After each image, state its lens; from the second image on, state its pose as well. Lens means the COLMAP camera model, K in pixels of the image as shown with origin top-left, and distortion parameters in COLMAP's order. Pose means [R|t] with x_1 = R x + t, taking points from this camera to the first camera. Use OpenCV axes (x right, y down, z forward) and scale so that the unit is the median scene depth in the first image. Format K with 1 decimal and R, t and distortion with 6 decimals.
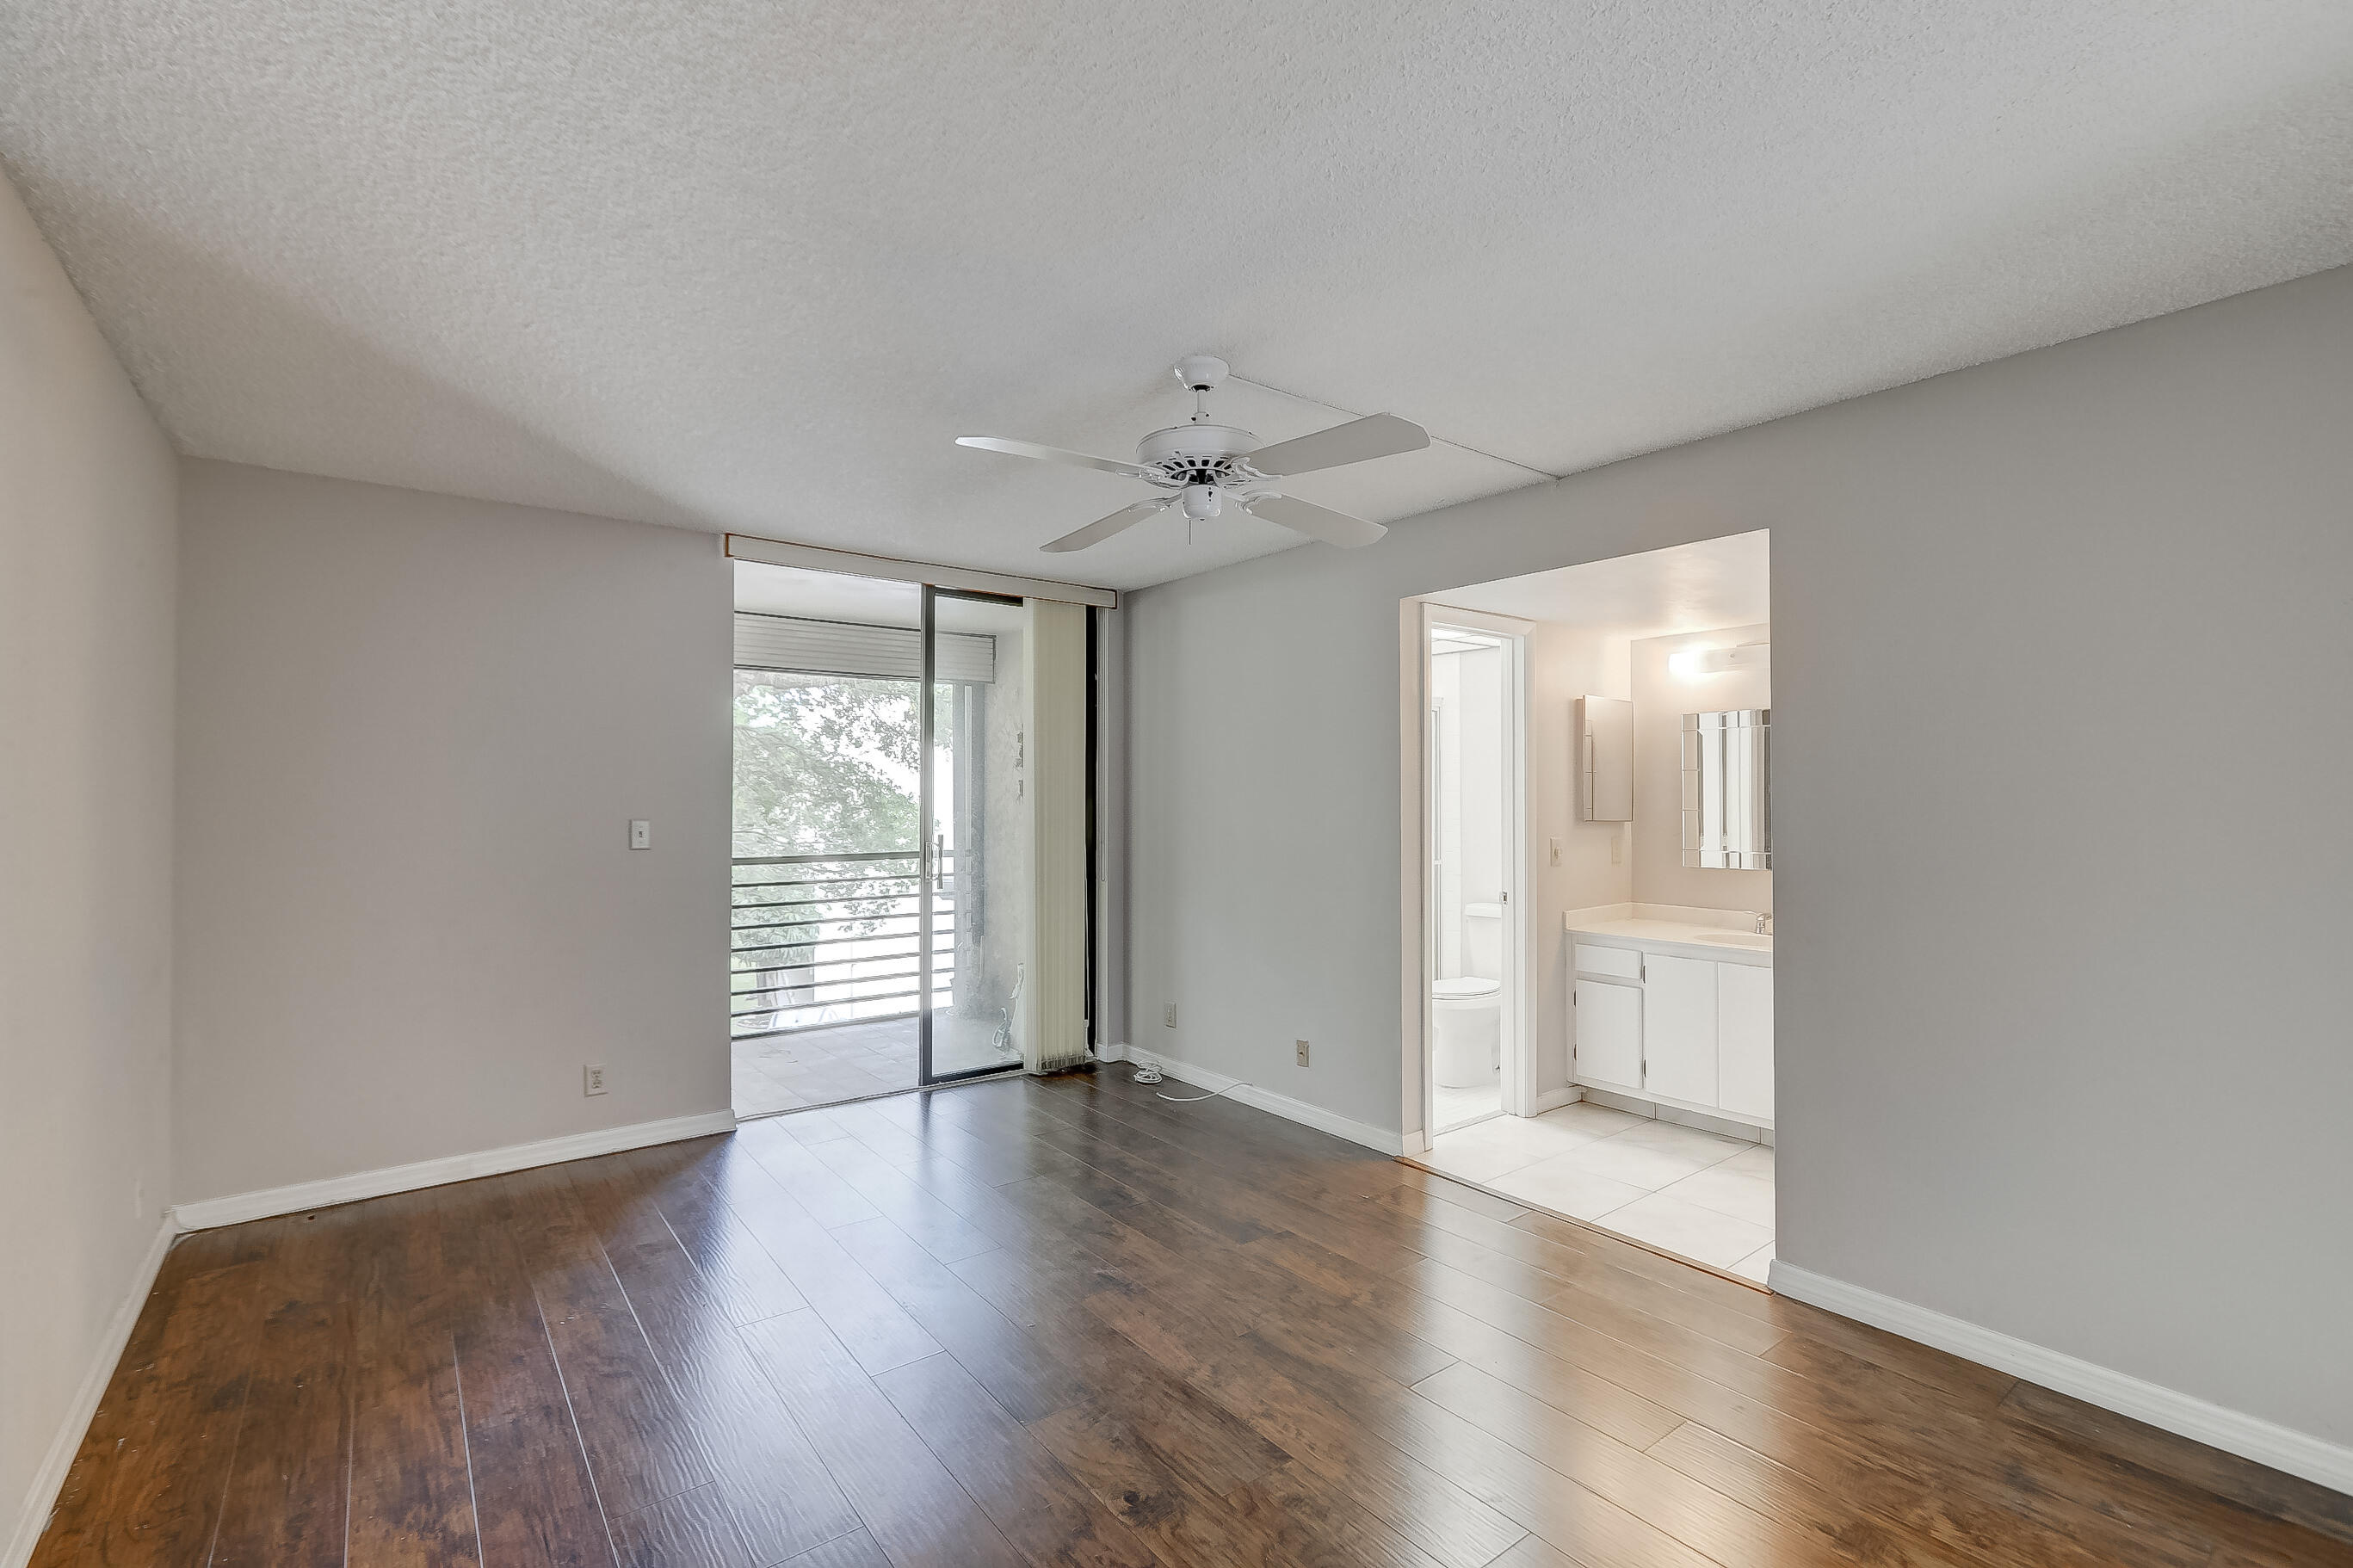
lens RADIAL K [[1054.6, 0, 1183.6], [0, 1054.6, 787.2], [0, 0, 1]] dist [-0.000684, 0.000109]
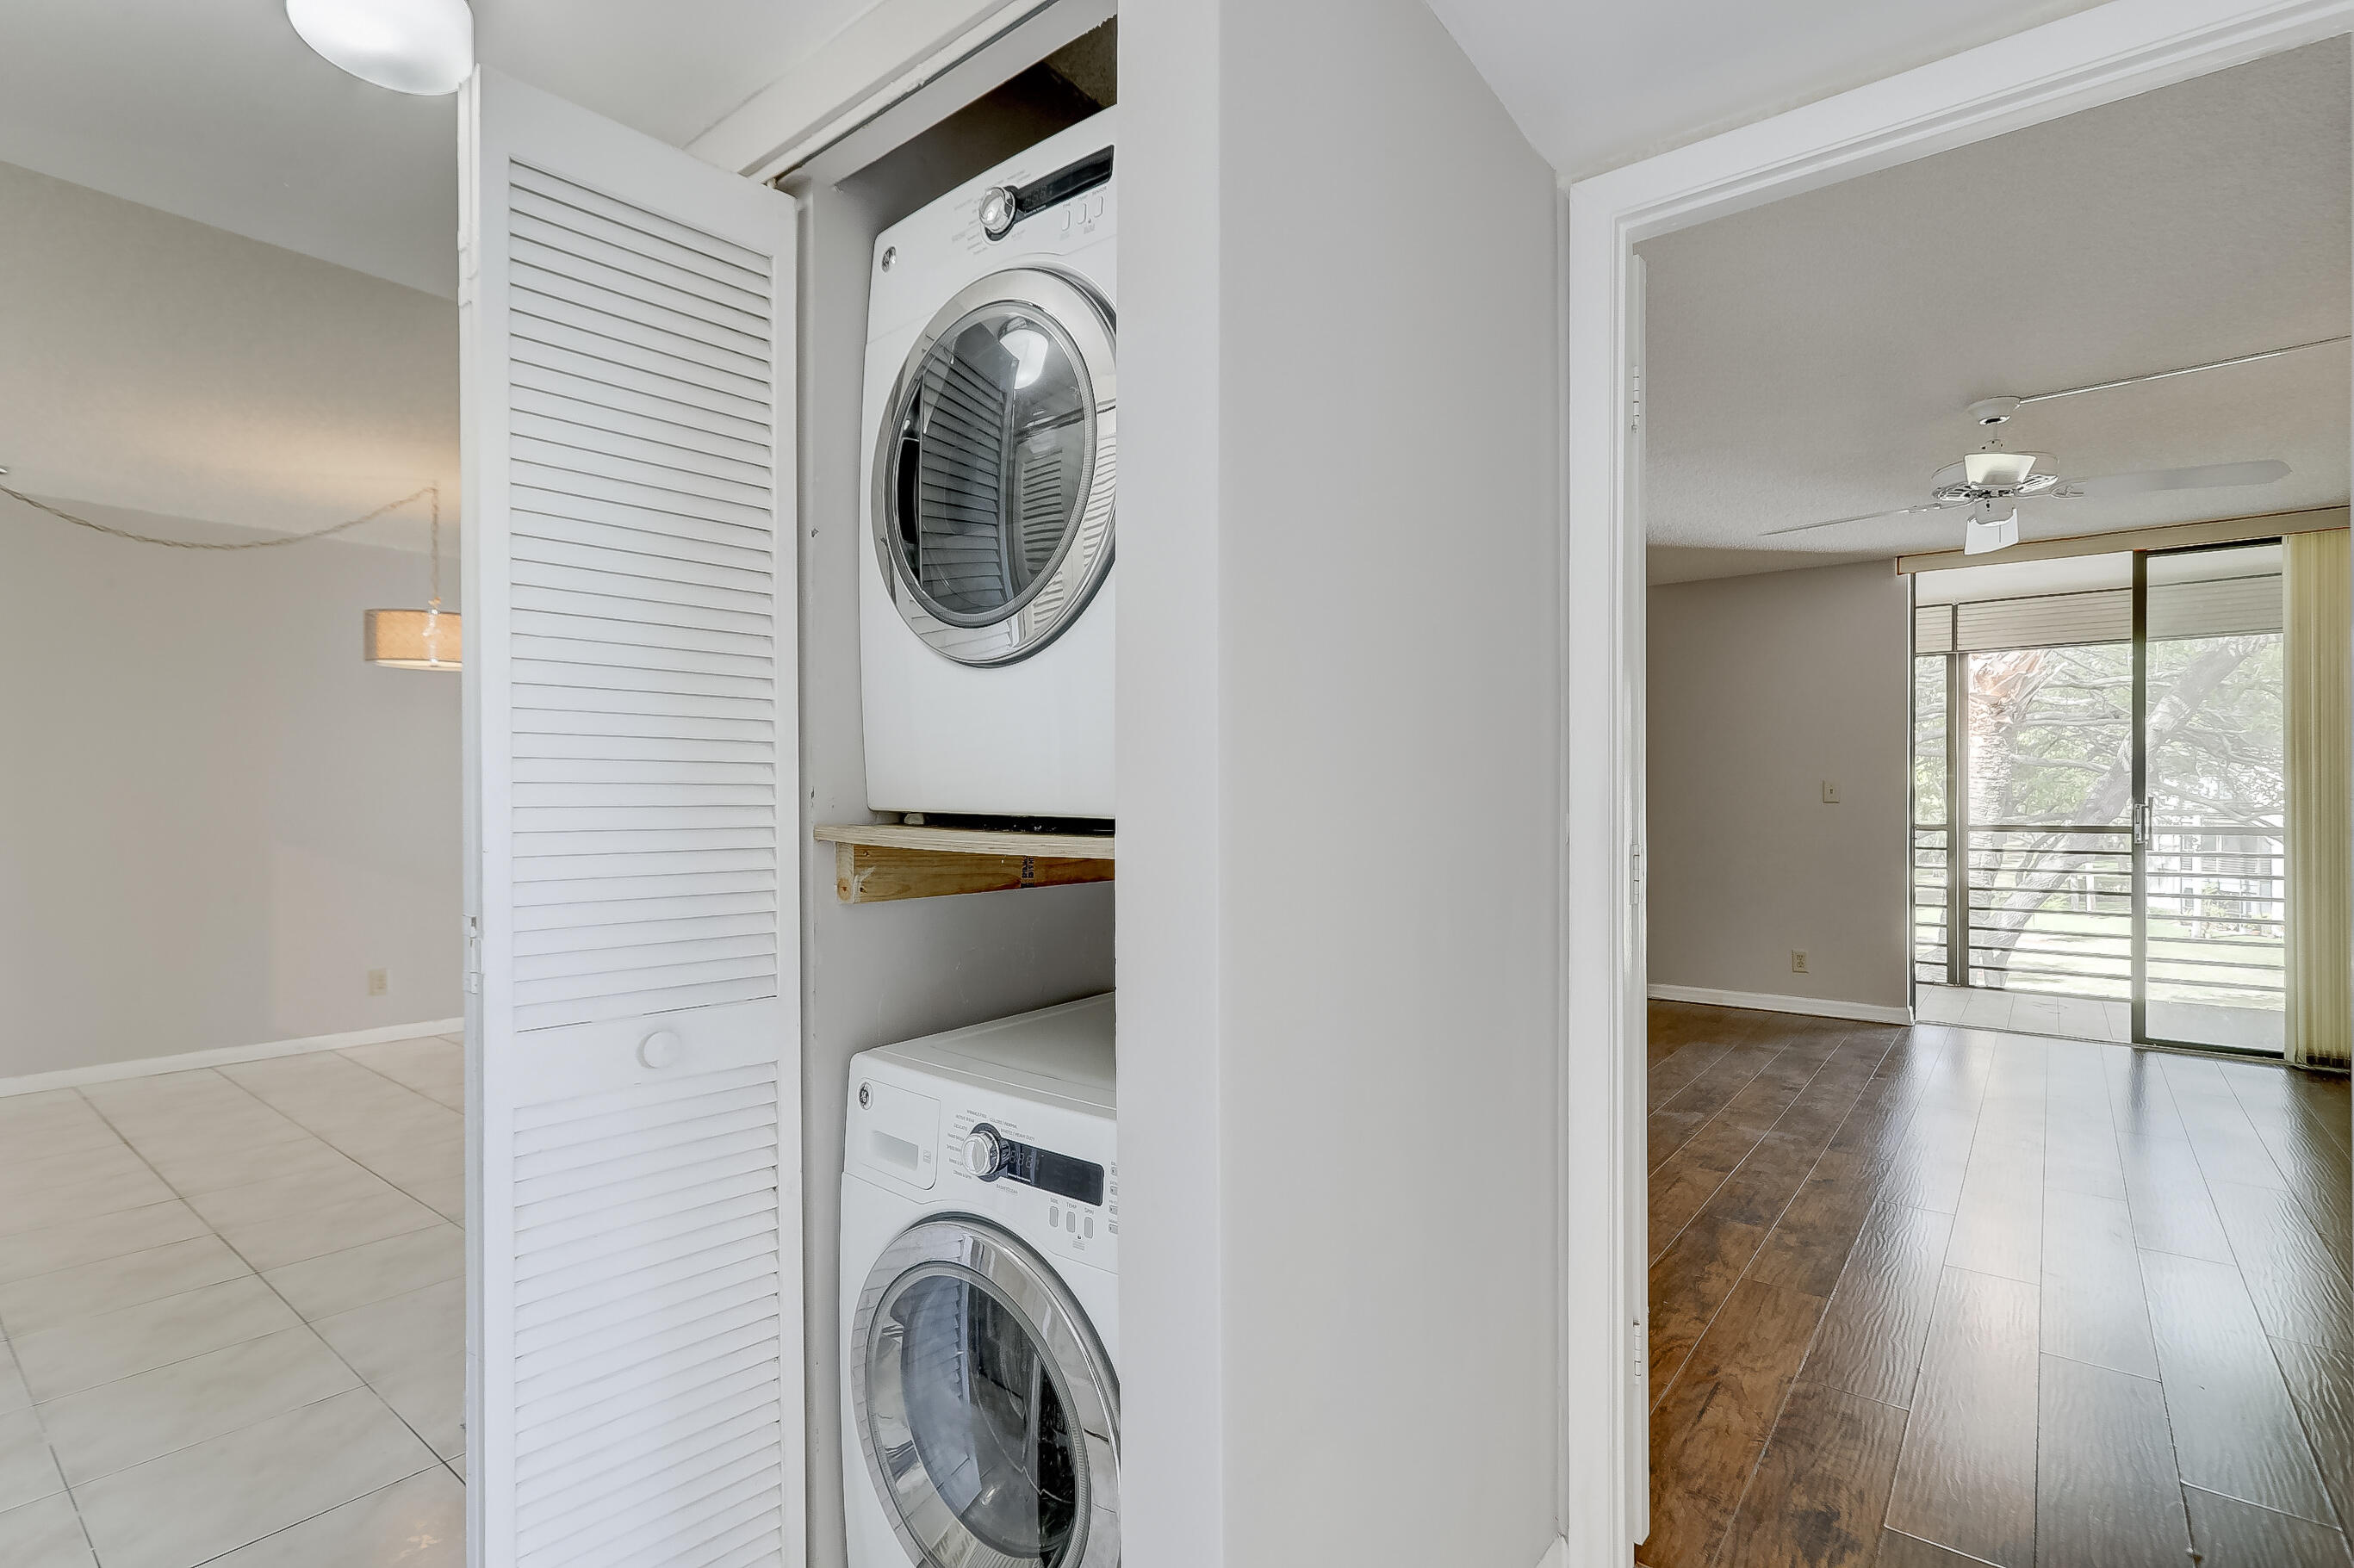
lens RADIAL K [[1090.4, 0, 1176.7], [0, 1090.4, 795.0], [0, 0, 1]] dist [0.001538, 0.000969]
pose [[0.237997, -0.003356, -0.971260, 0.646496], [0.010934, 0.999940, -0.000776, 0.039615], [0.971204, -0.010435, 0.238019, -0.168018]]
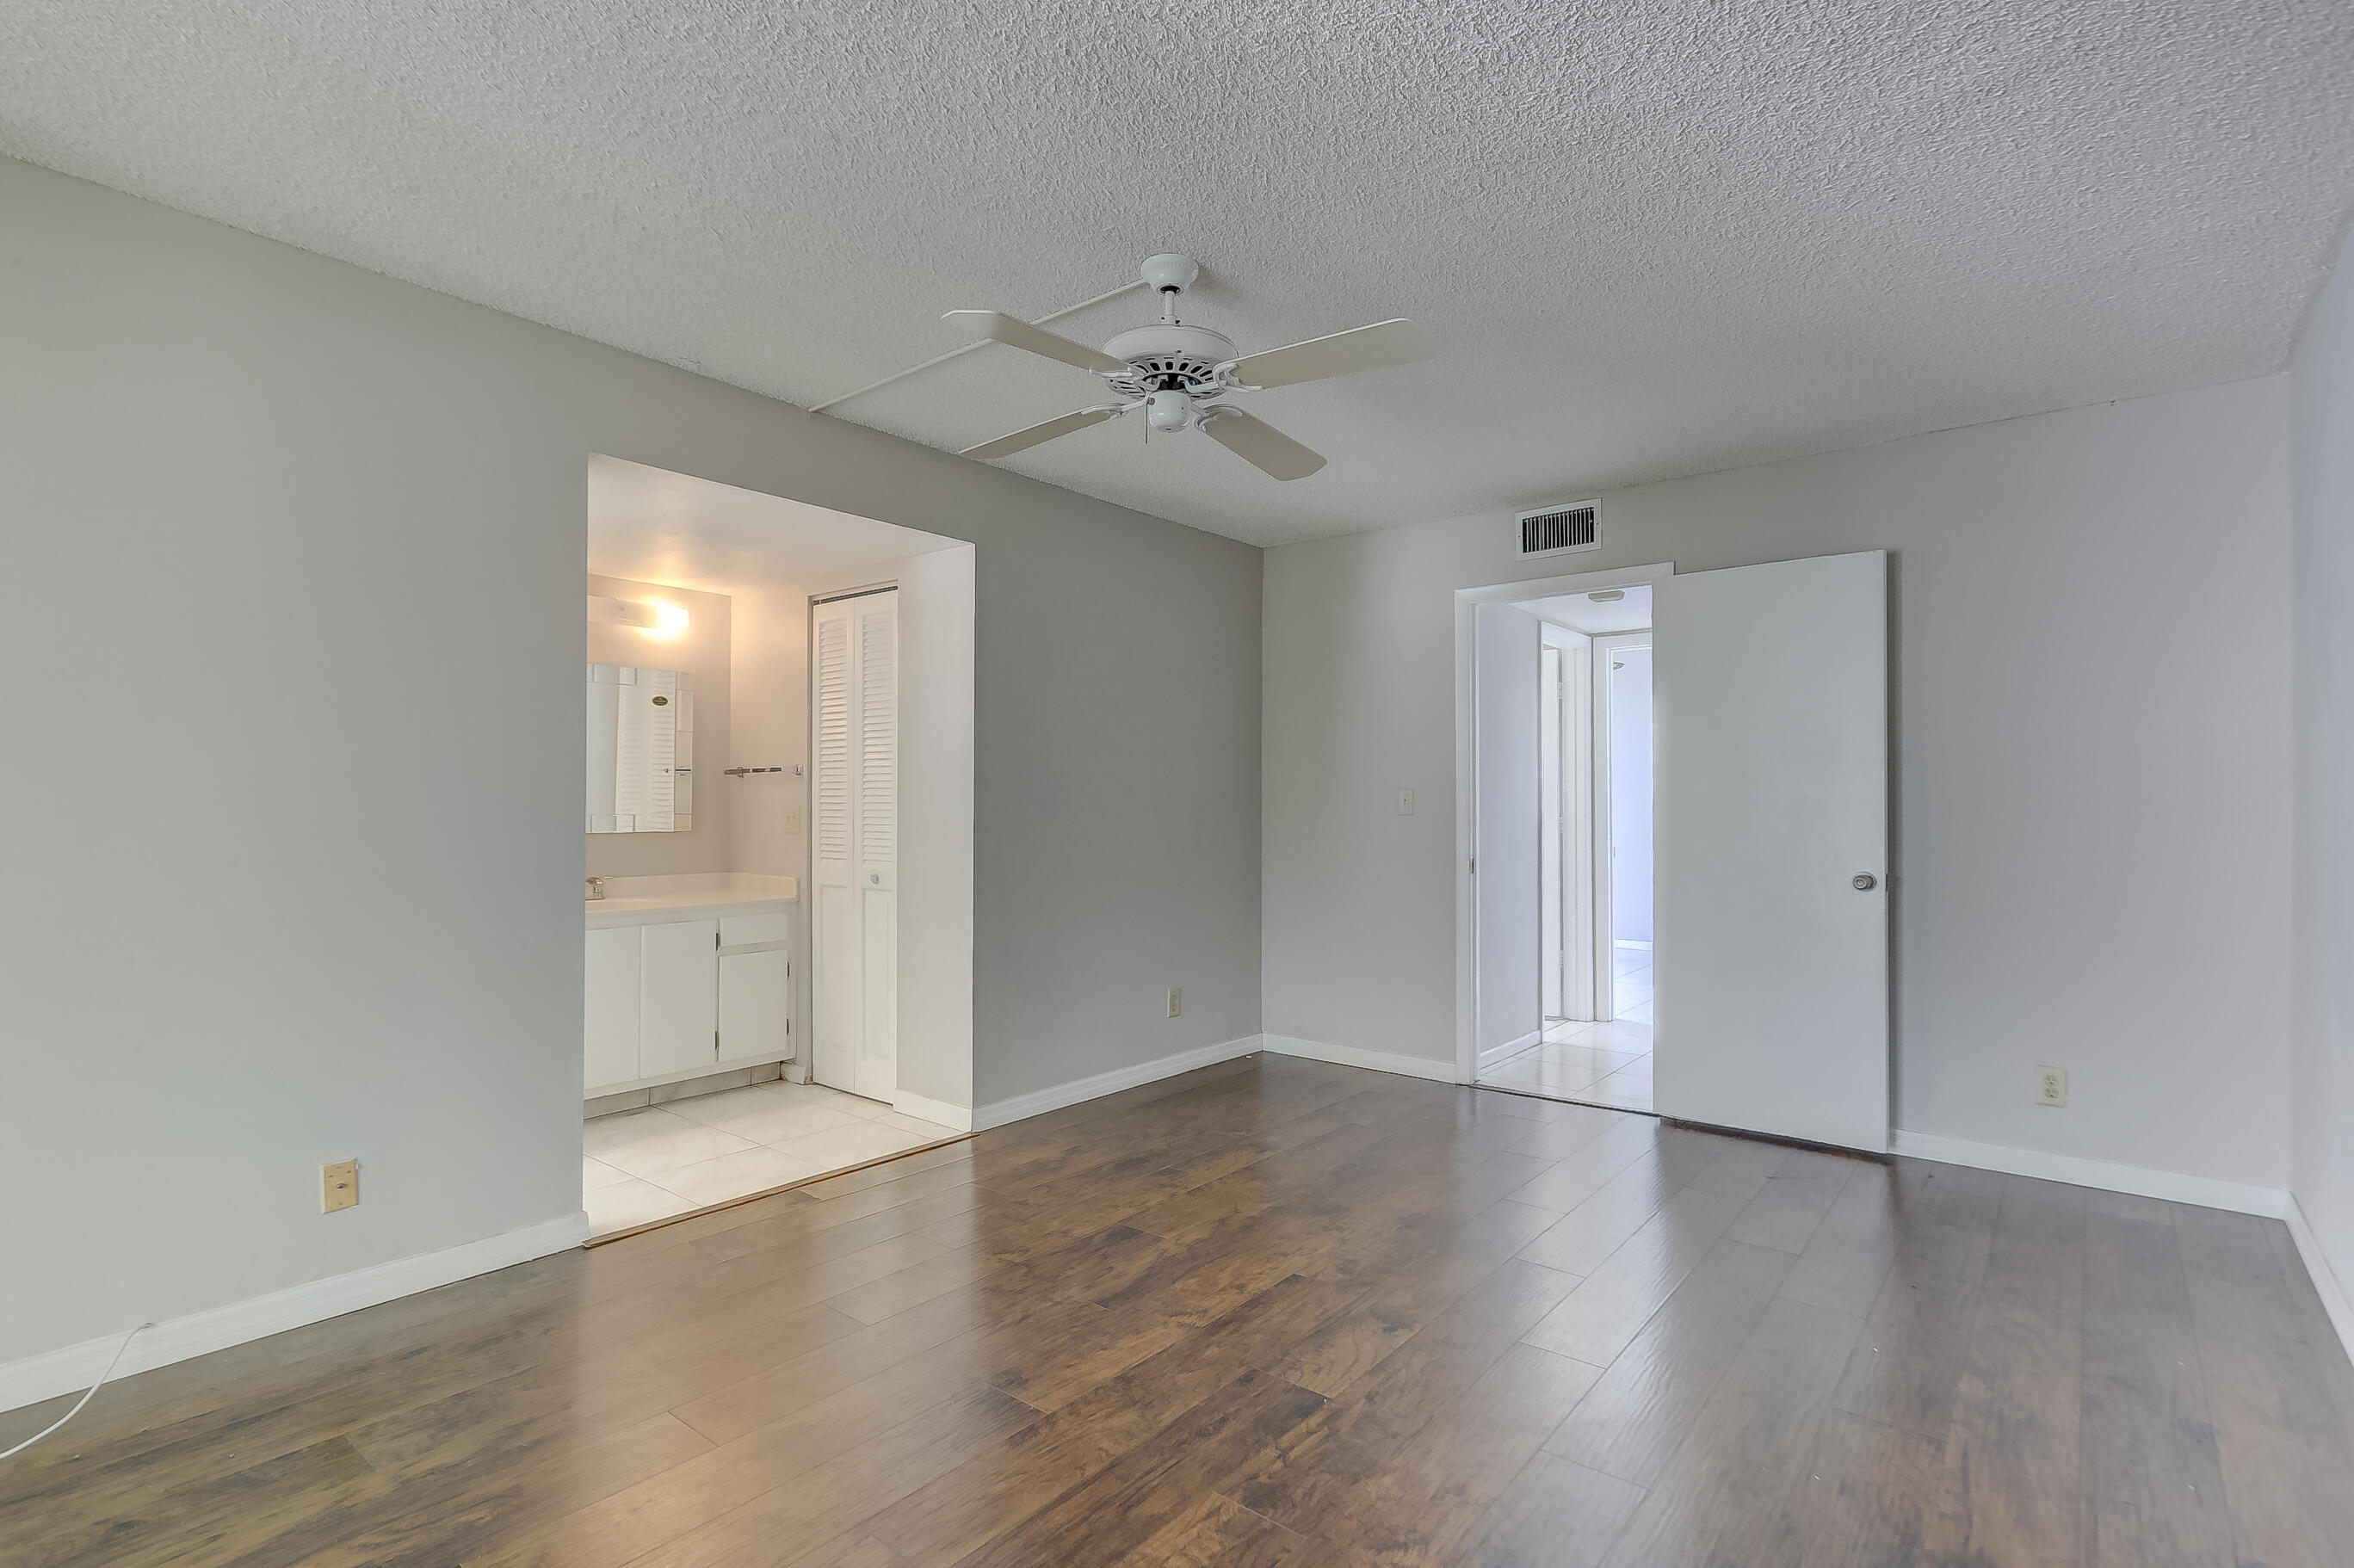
lens RADIAL K [[1134.0, 0, 1183.8], [0, 1134.0, 792.6], [0, 0, 1]] dist [-0.000910, -0.000118]
pose [[-0.236684, 0.011748, 0.971516, -0.587372], [-0.010723, 0.999834, -0.014703, 0.053273], [-0.971528, -0.013898, -0.236518, 0.741876]]
